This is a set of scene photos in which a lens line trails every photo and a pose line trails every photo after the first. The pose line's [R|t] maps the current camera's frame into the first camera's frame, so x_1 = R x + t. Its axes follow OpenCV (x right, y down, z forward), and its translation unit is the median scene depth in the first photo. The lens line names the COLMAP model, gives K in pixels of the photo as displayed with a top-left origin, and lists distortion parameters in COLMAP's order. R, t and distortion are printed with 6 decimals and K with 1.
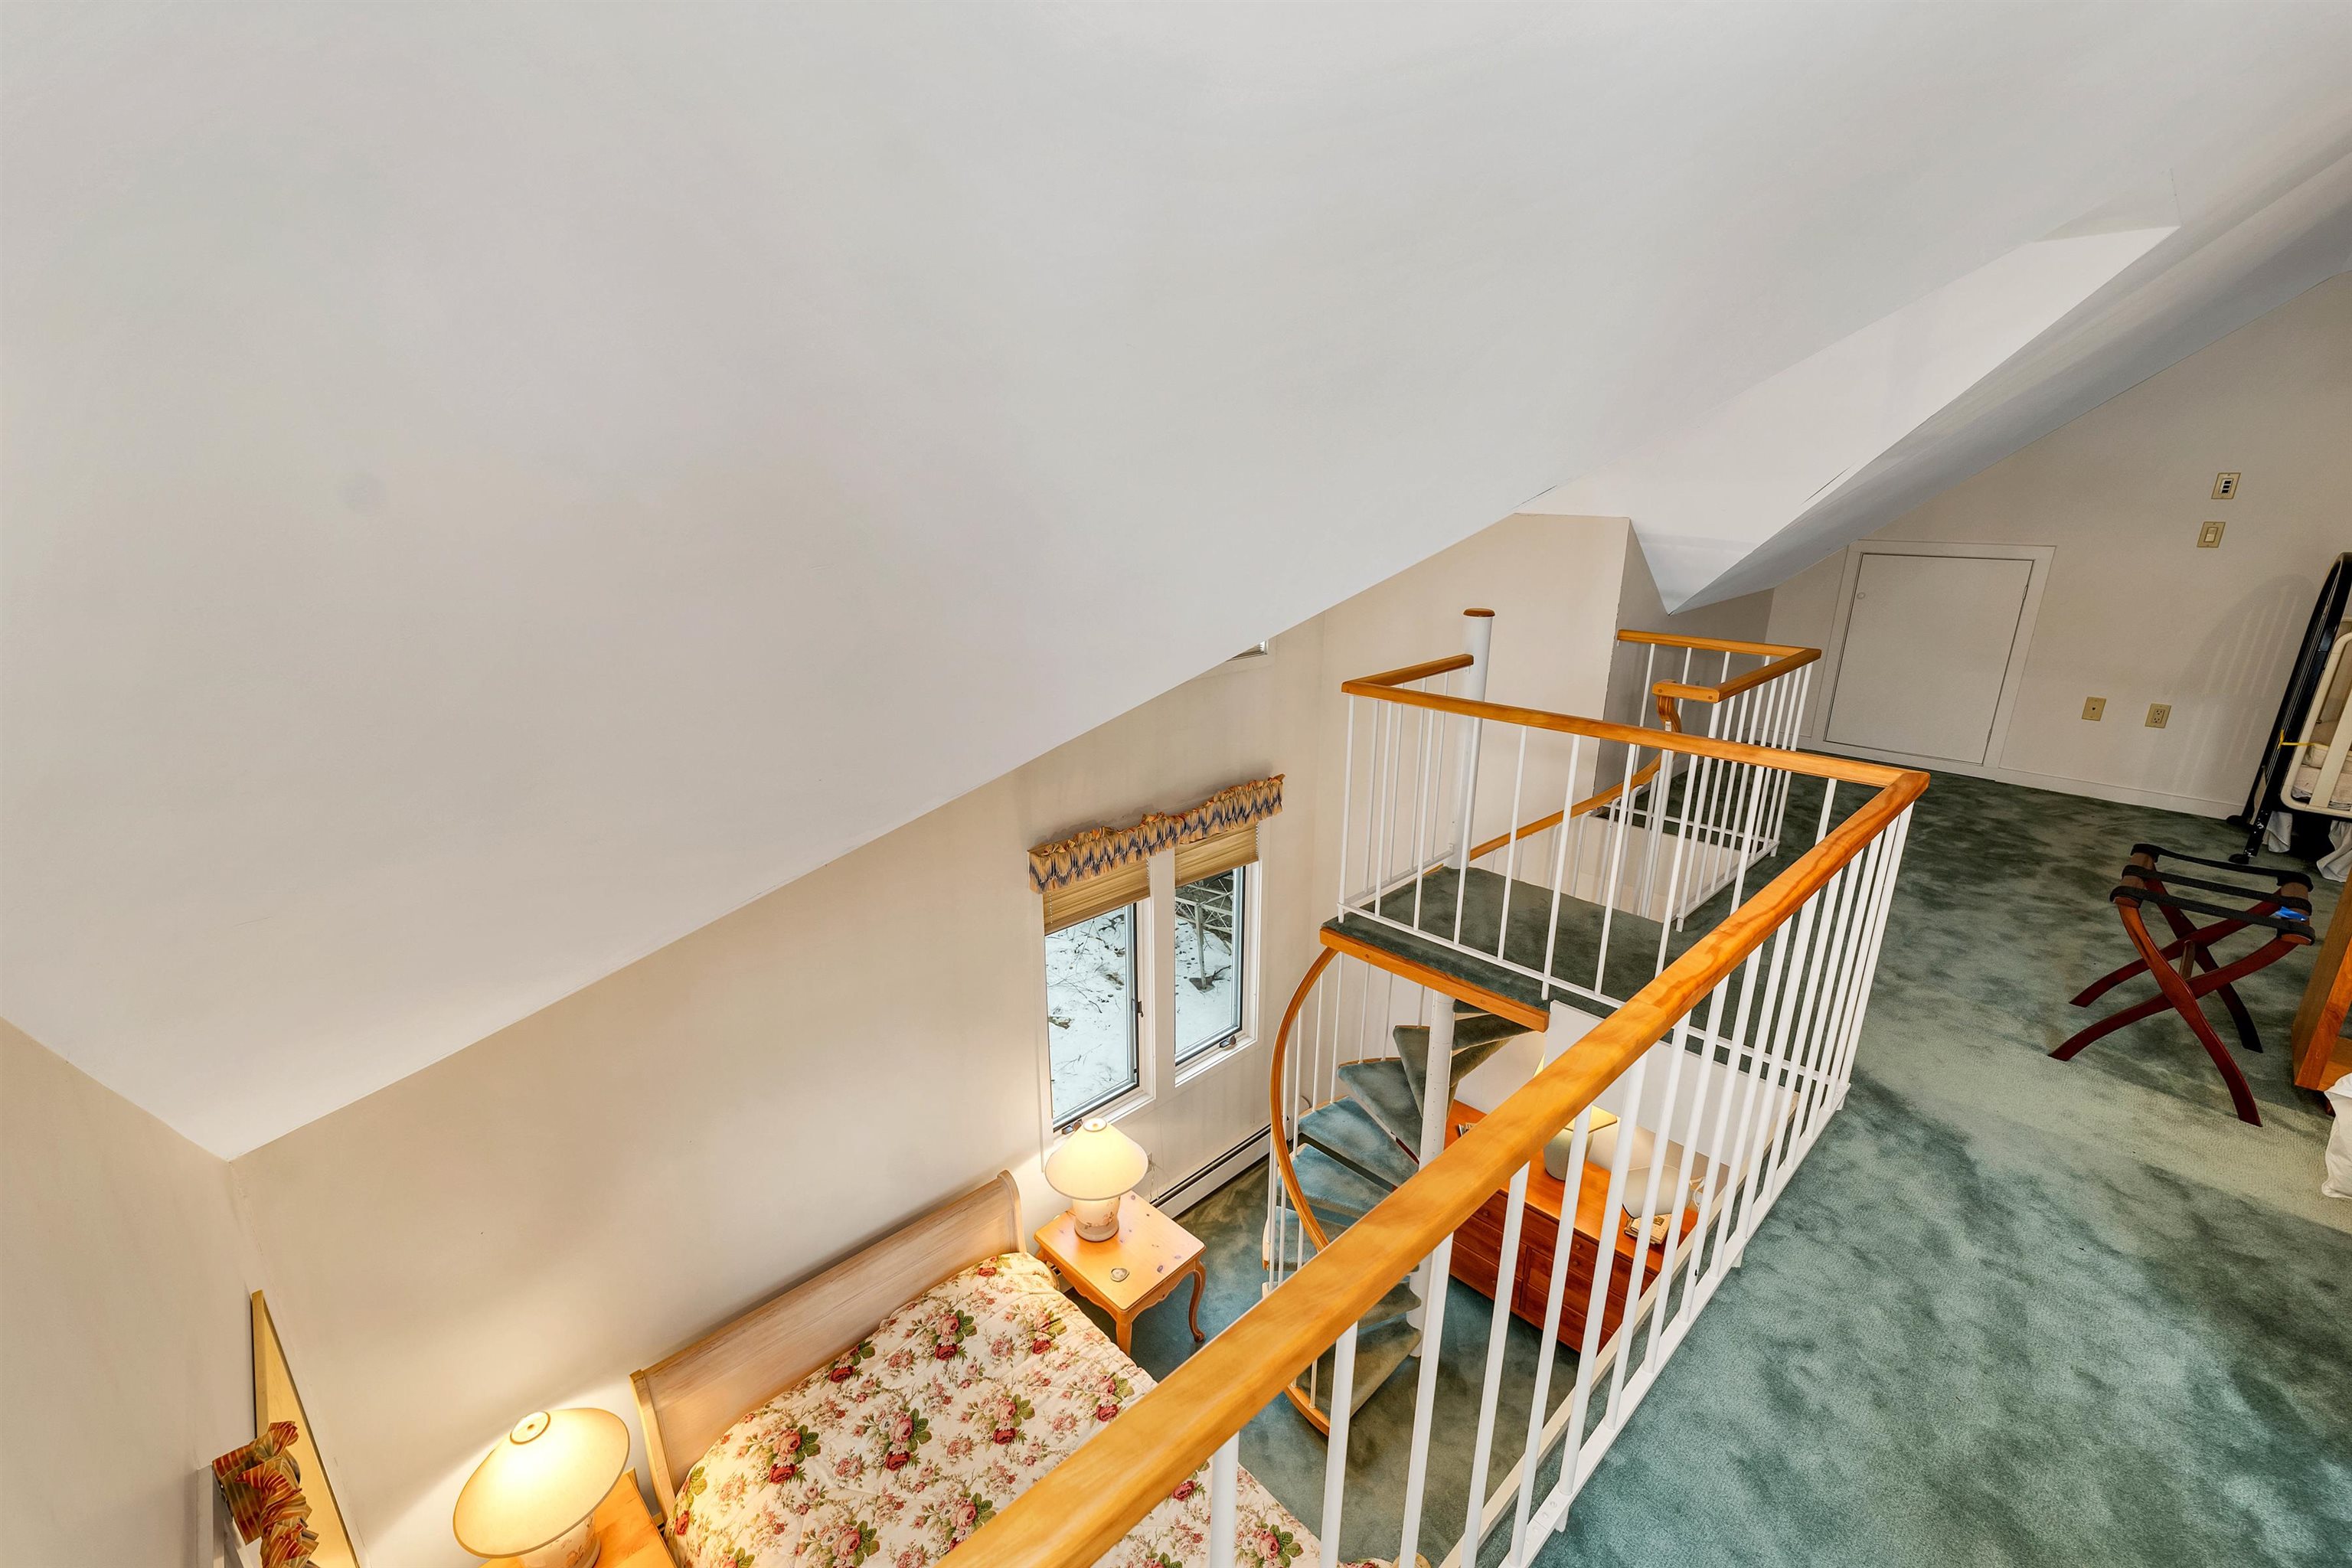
lens RADIAL K [[971.1, 0, 1175.1], [0, 971.1, 789.0], [0, 0, 1]] dist [-0.000068, 0.000025]
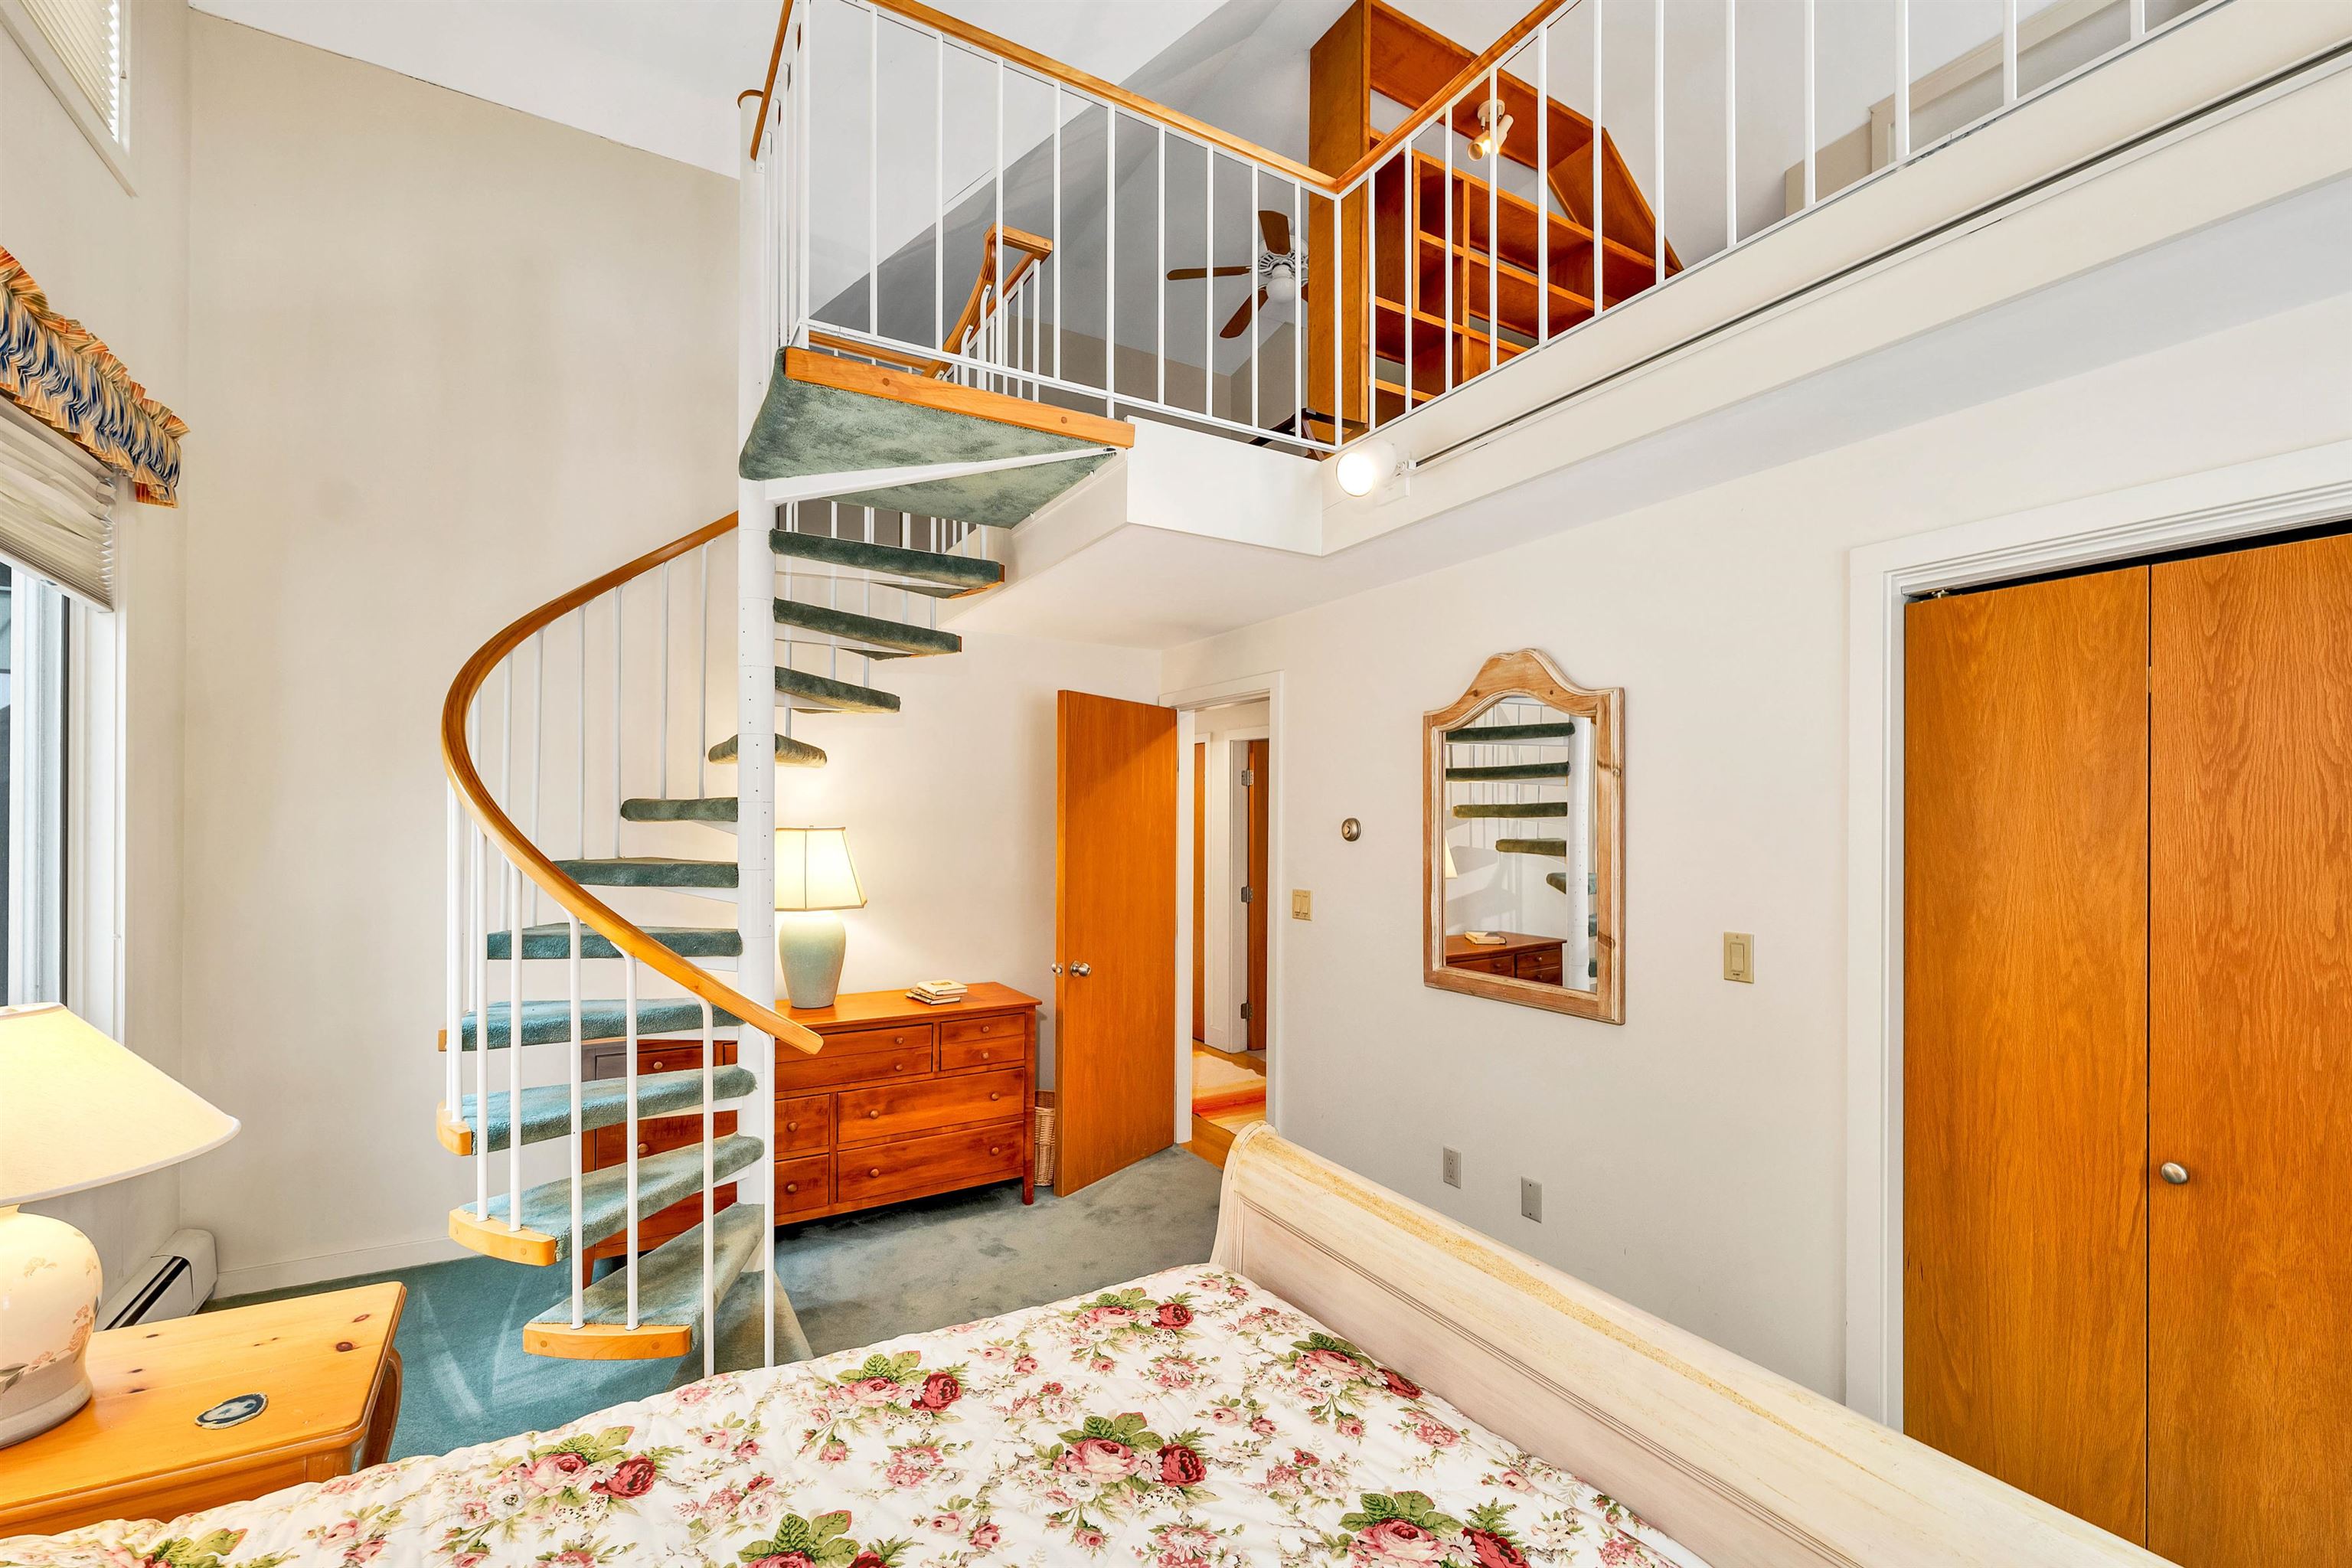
lens RADIAL K [[989.8, 0, 1169.8], [0, 989.8, 821.3], [0, 0, 1]] dist [0.000428, 0.000165]
pose [[0.231546, 0.006657, 0.972801, -0.308073], [0.286007, 0.955318, -0.074612, 0.422572], [-0.929831, 0.295504, 0.219297, 0.571421]]
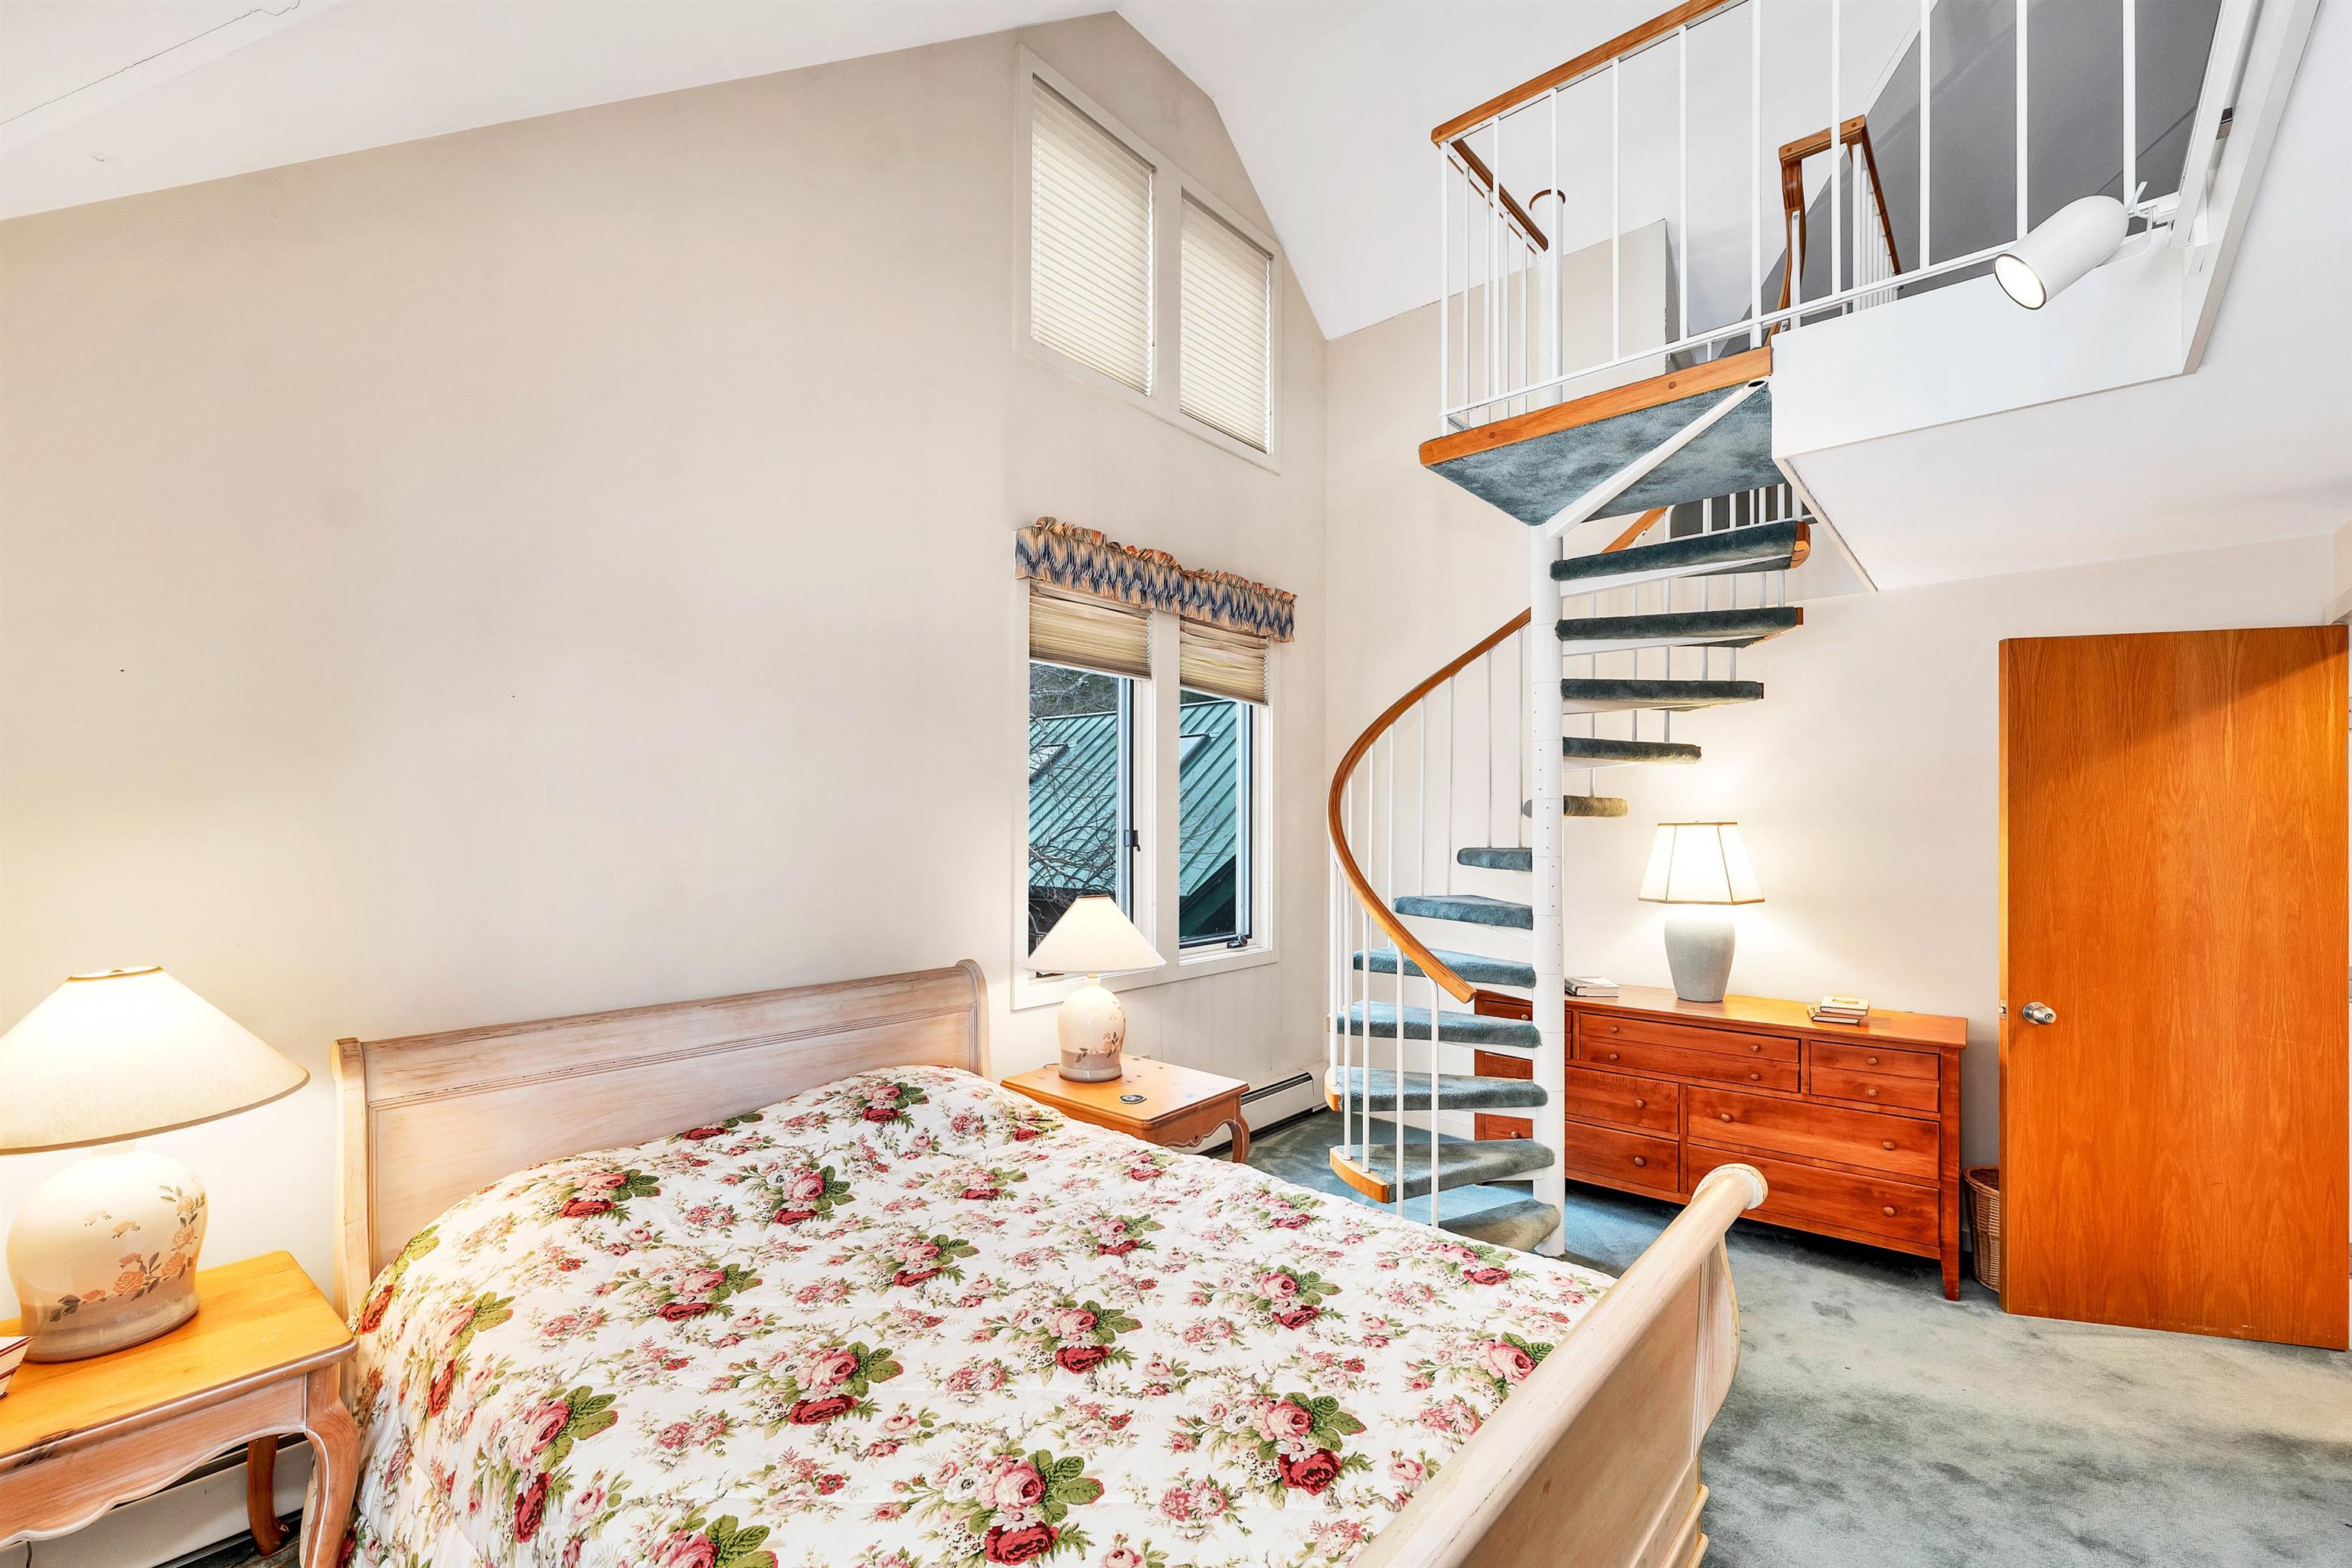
lens RADIAL K [[989.8, 0, 1169.8], [0, 989.8, 821.3], [0, 0, 1]] dist [0.000428, 0.000165]
pose [[0.995292, 0.005296, 0.096781, -0.098612], [0.024443, 0.952519, -0.303496, 0.521894], [-0.093793, 0.304433, 0.947905, 0.280037]]
